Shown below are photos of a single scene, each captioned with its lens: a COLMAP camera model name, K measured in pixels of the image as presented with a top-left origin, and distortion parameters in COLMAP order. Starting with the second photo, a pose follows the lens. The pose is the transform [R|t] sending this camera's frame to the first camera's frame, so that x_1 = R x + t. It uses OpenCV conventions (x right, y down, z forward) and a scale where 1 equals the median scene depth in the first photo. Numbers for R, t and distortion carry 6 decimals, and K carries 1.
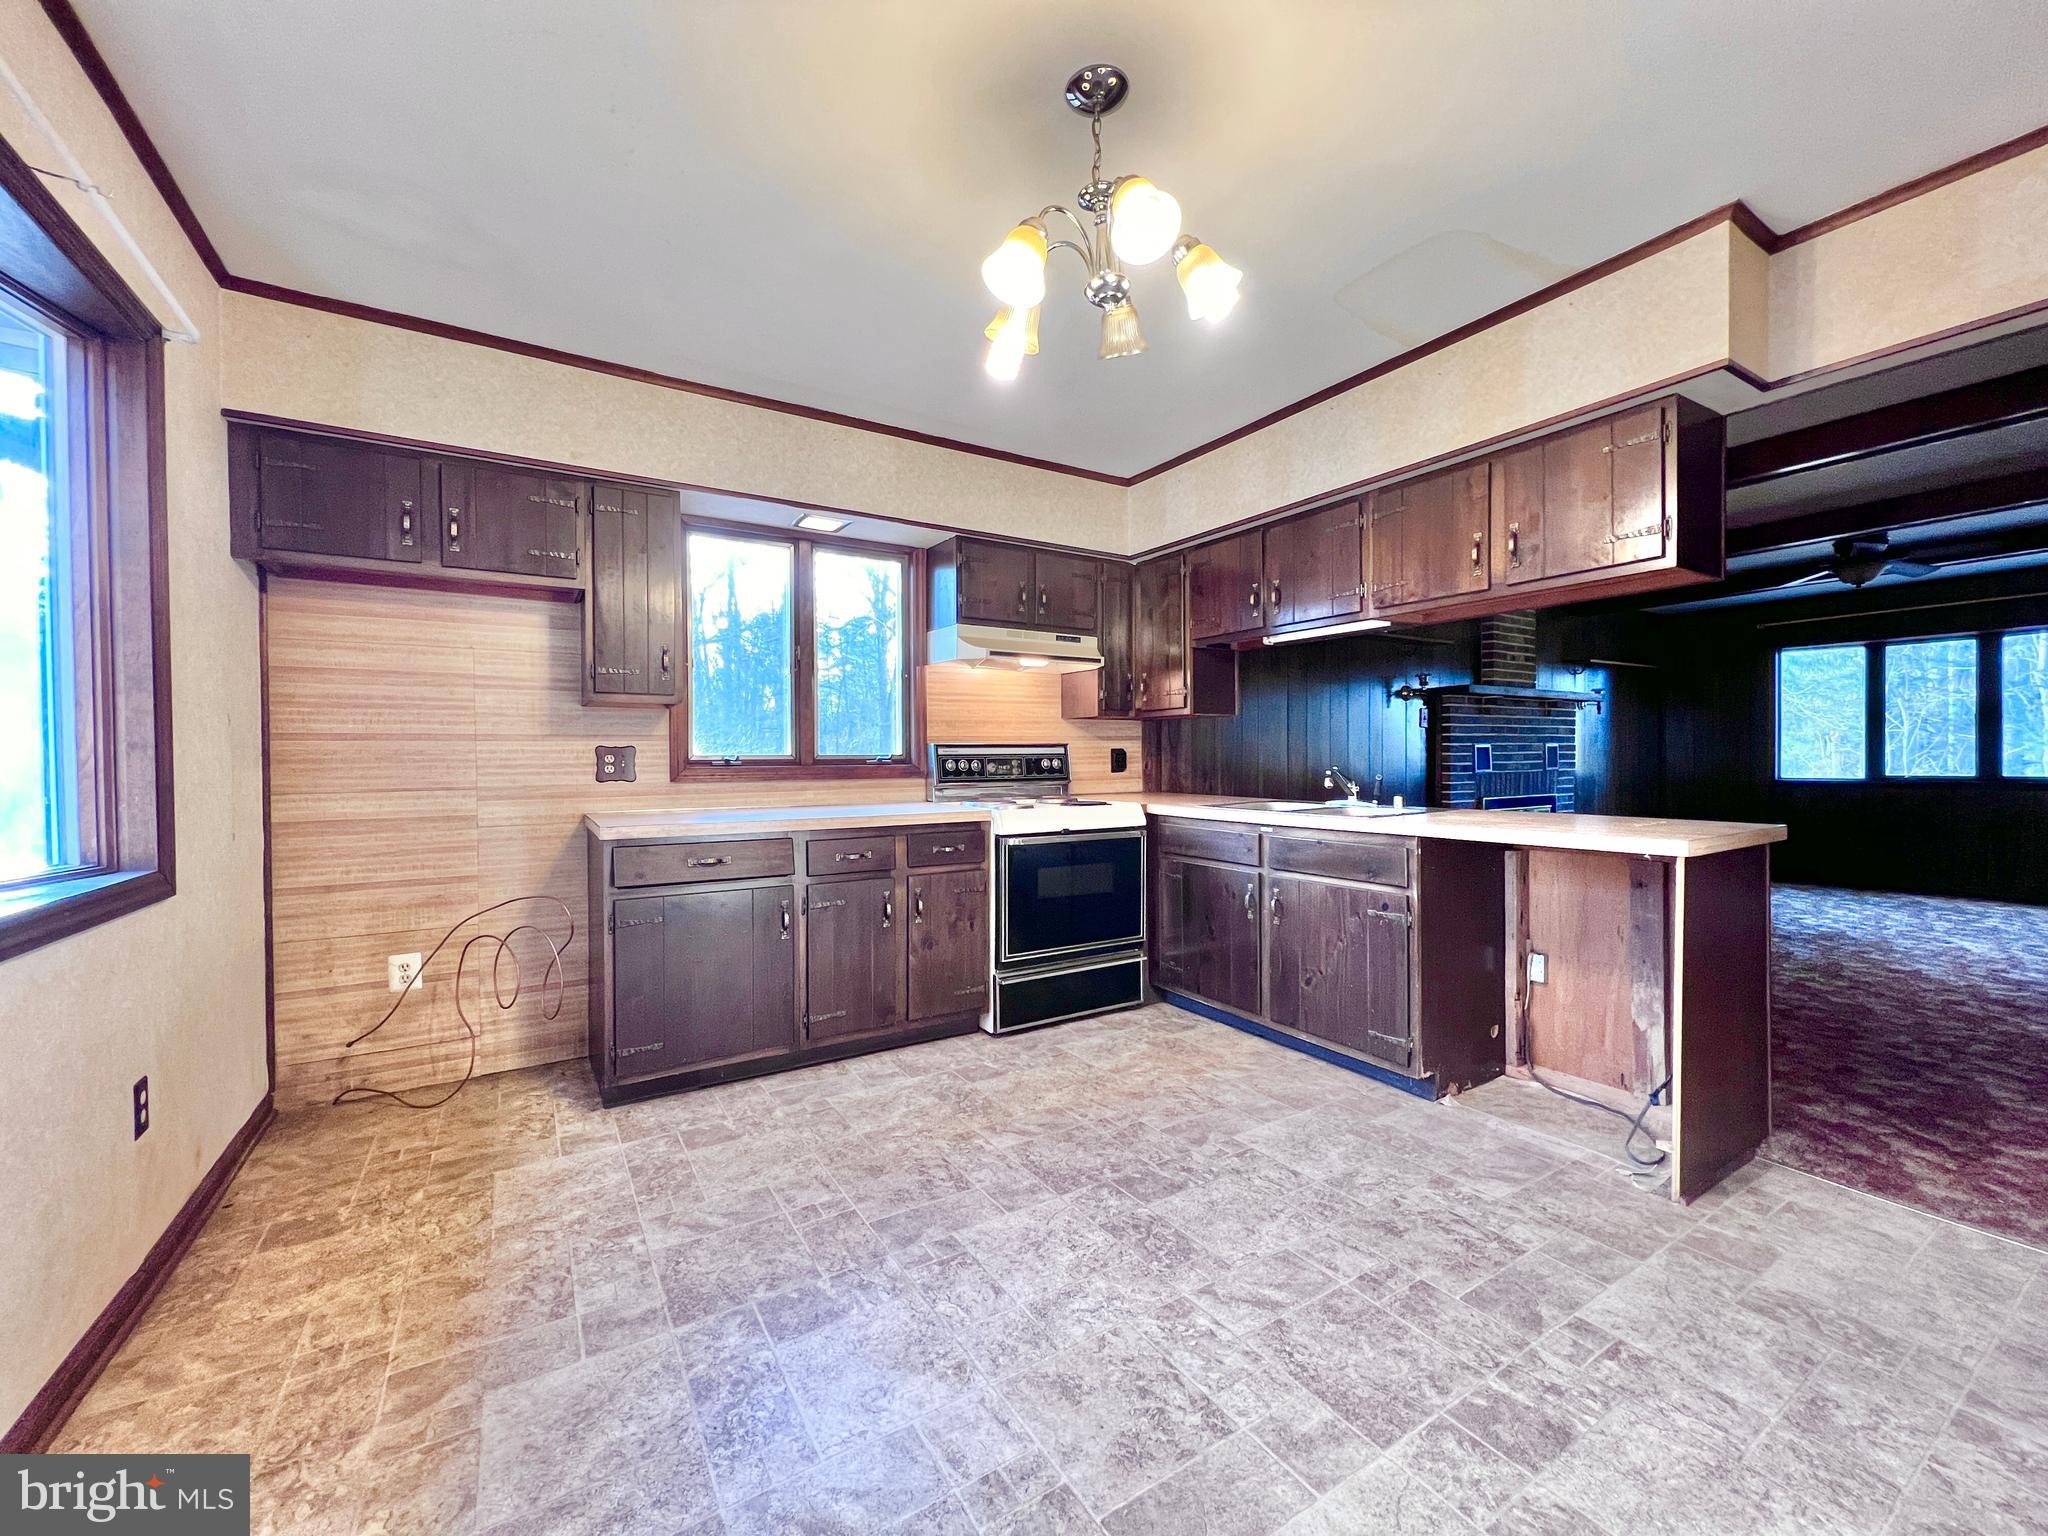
lens RADIAL K [[819.3, 0, 1022.4], [0, 819.3, 769.7], [0, 0, 1]] dist [0.002552, 0.000214]
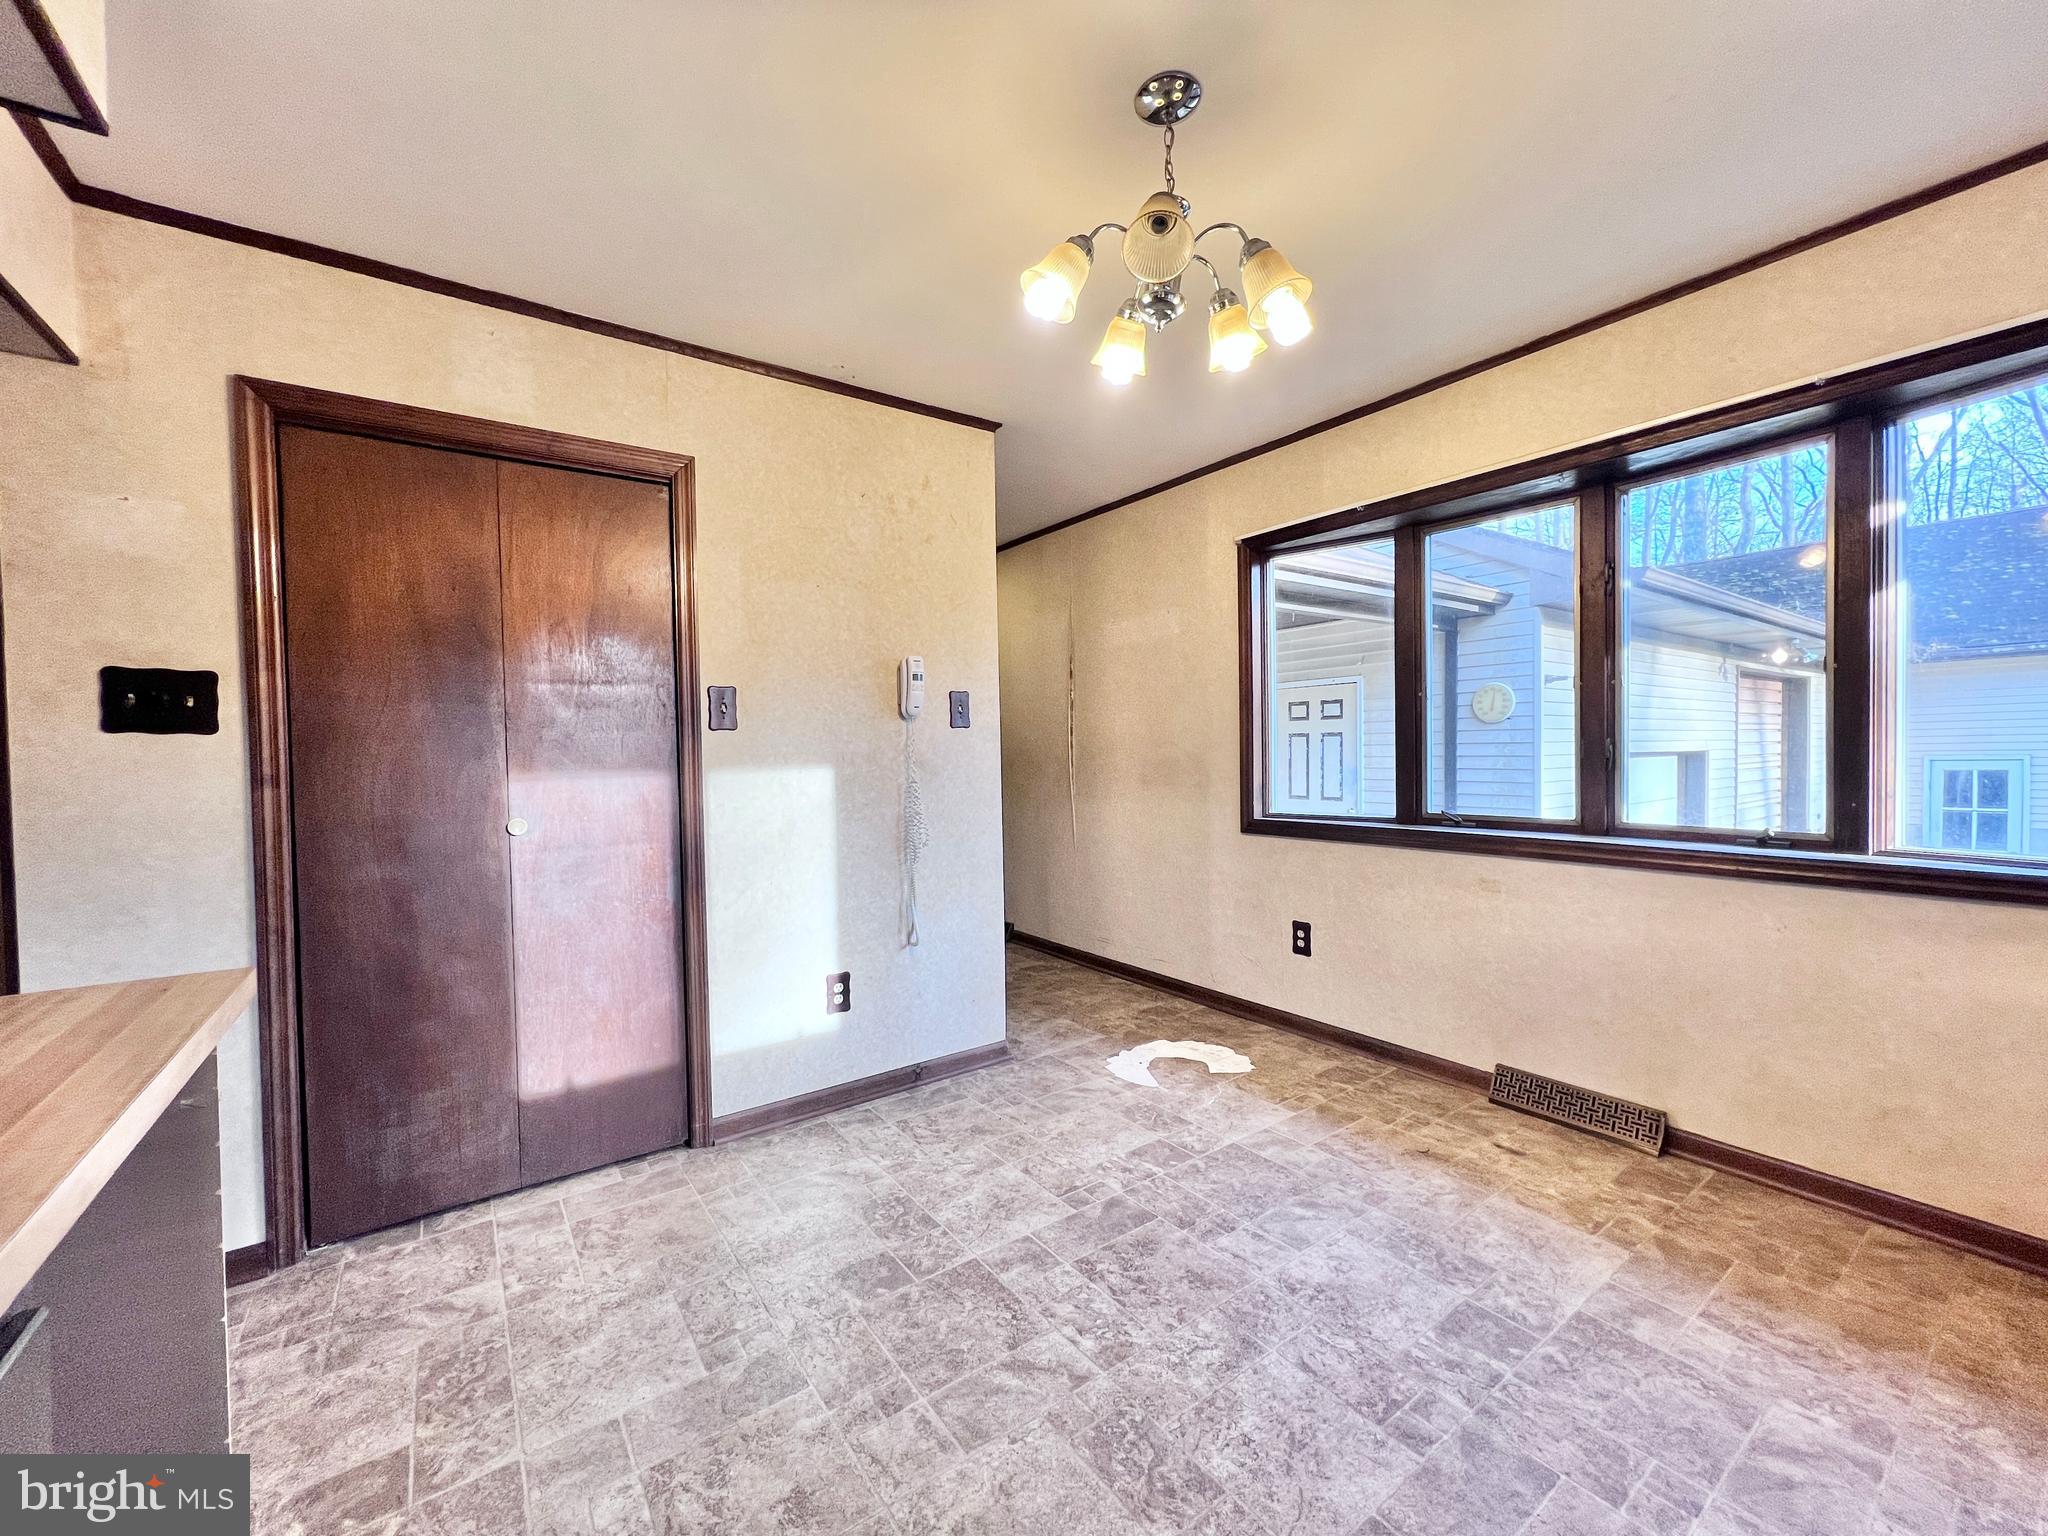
lens RADIAL K [[819.3, 0, 1025.0], [0, 819.3, 769.8], [0, 0, 1]] dist [0.002552, 0.000214]
pose [[-0.997491, 0.025406, -0.066077, 0.354569], [0.022932, 0.999017, 0.037940, -0.081461], [0.066976, 0.036330, -0.997093, 2.029801]]
